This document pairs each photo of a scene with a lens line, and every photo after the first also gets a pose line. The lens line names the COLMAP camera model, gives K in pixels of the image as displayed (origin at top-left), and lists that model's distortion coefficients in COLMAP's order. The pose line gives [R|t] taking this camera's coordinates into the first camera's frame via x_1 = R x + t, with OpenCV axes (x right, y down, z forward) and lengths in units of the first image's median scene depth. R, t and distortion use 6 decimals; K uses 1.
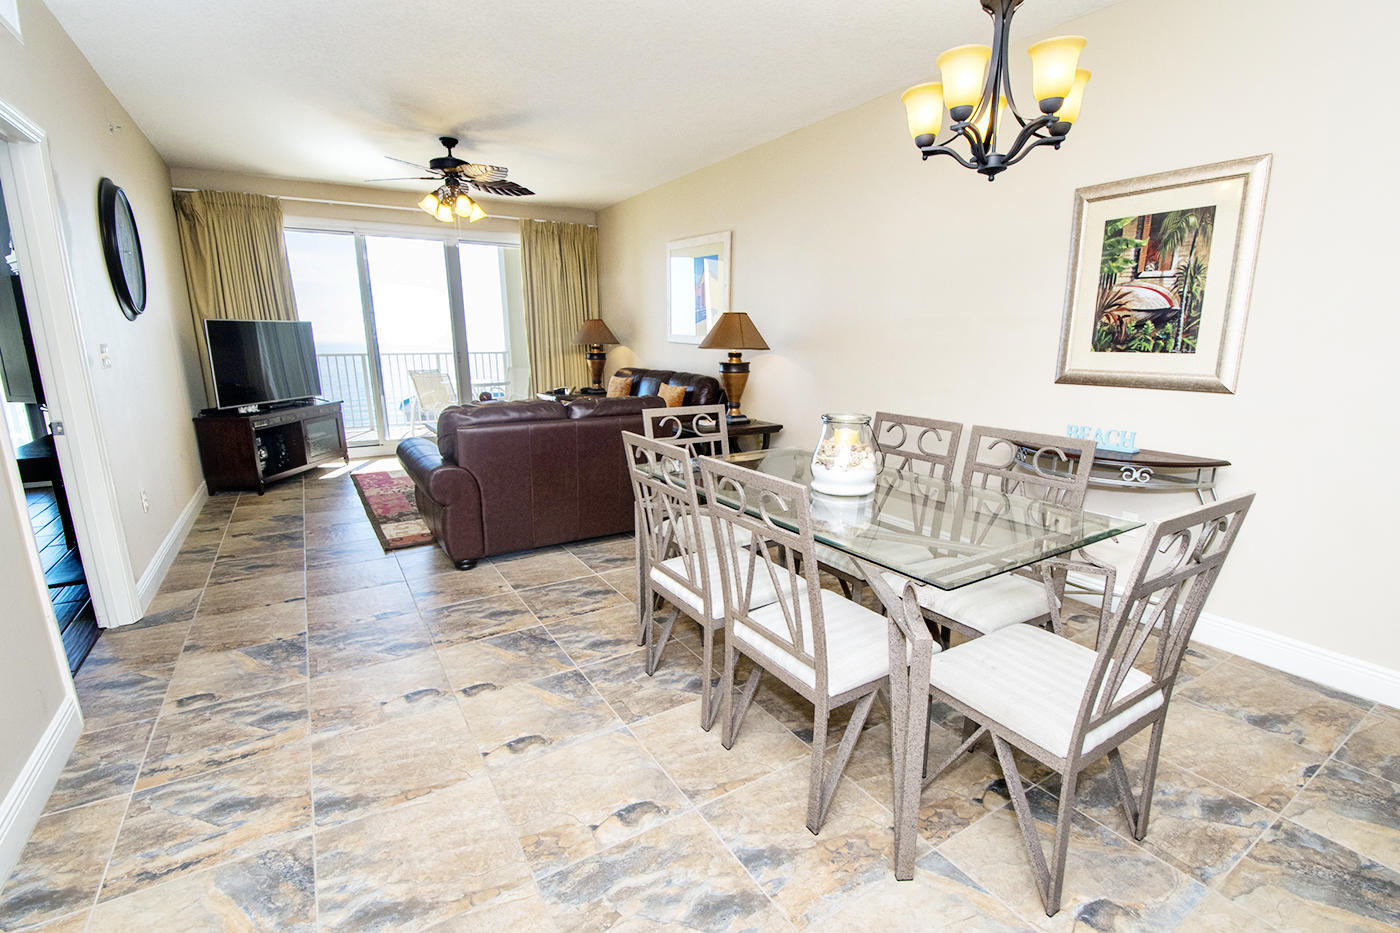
lens RADIAL K [[648.4, 0, 738.9], [0, 648.4, 482.1], [0, 0, 1]] dist [0.003465, -0.013173]
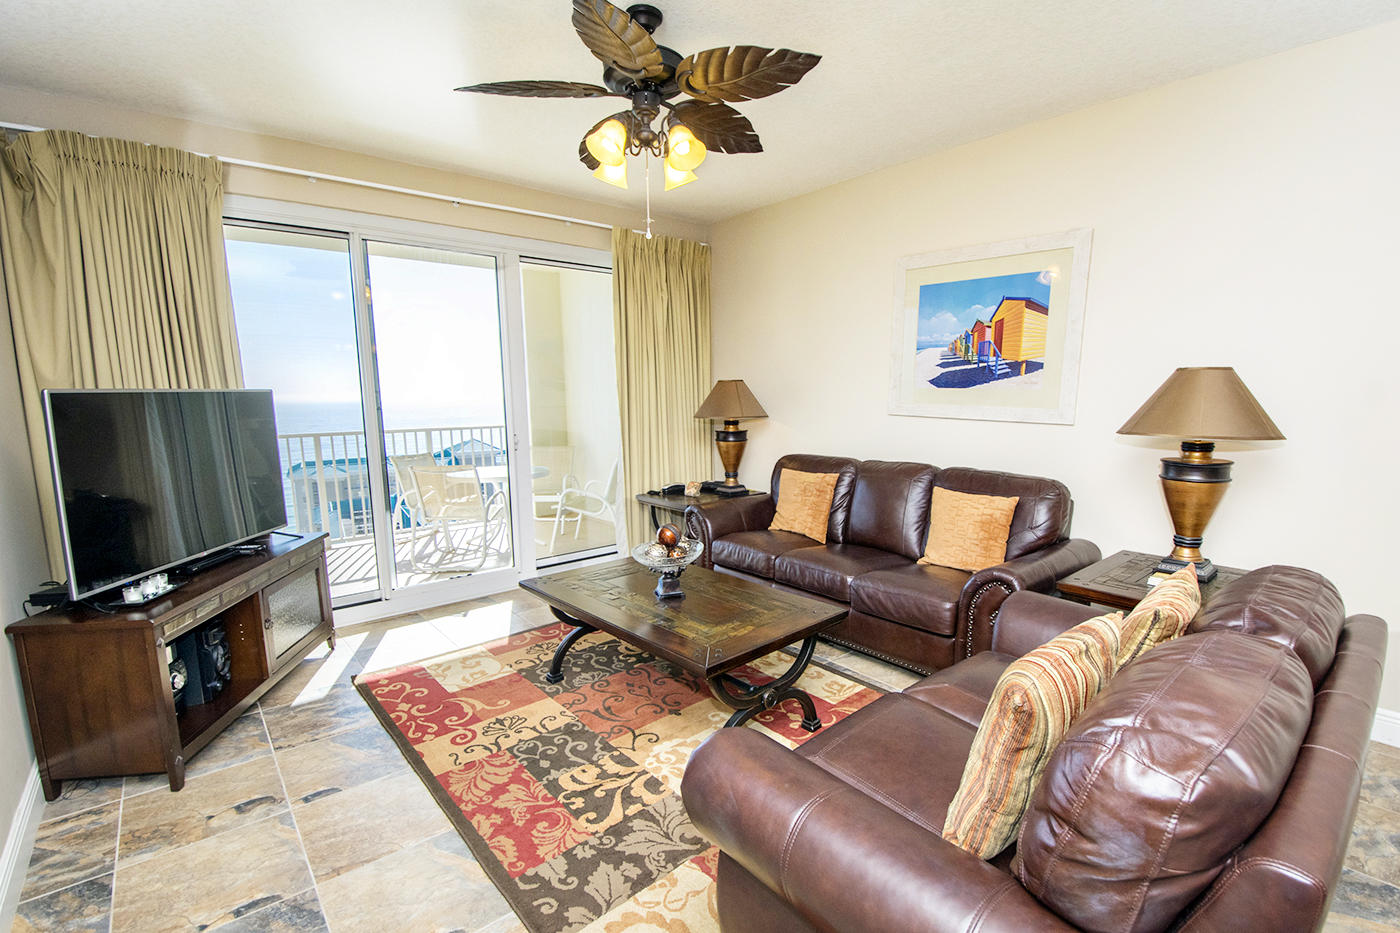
lens RADIAL K [[648.4, 0, 738.9], [0, 648.4, 482.1], [0, 0, 1]] dist [0.003465, -0.013173]
pose [[0.990161, -0.030518, 0.136566, -0.354783], [0.041889, 0.995819, -0.081183, -0.113076], [-0.133517, 0.086104, 0.987299, 0.431462]]
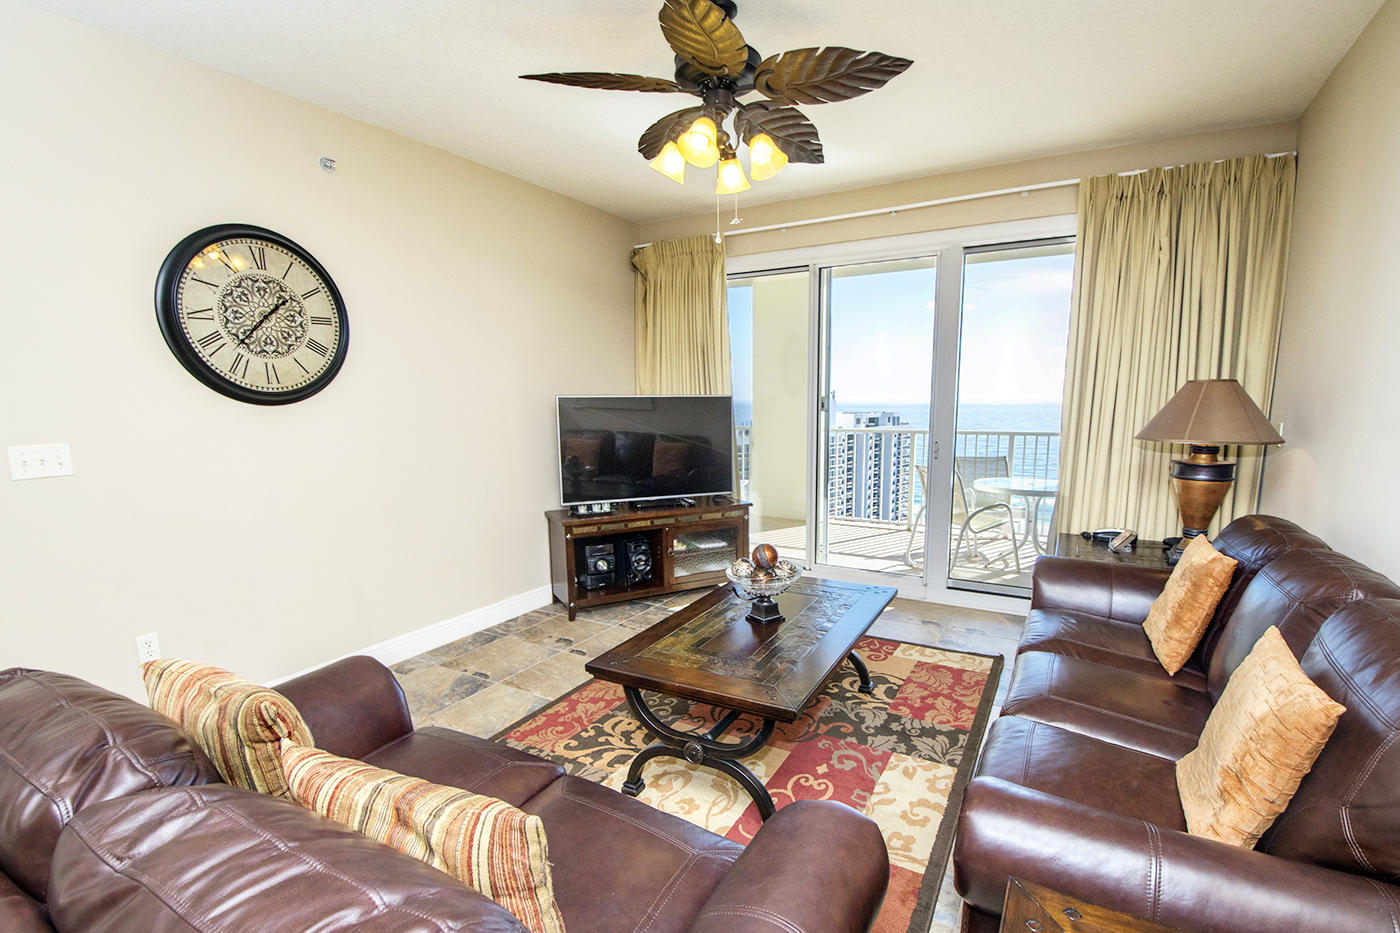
lens RADIAL K [[640.8, 0, 698.5], [0, 640.8, 495.8], [0, 0, 1]] dist [0.002568, -0.016251]
pose [[0.431405, 0.131003, -0.892596, -0.005180], [-0.190982, 0.980238, 0.051562, -0.164934], [0.881712, 0.148226, 0.447899, 0.652571]]
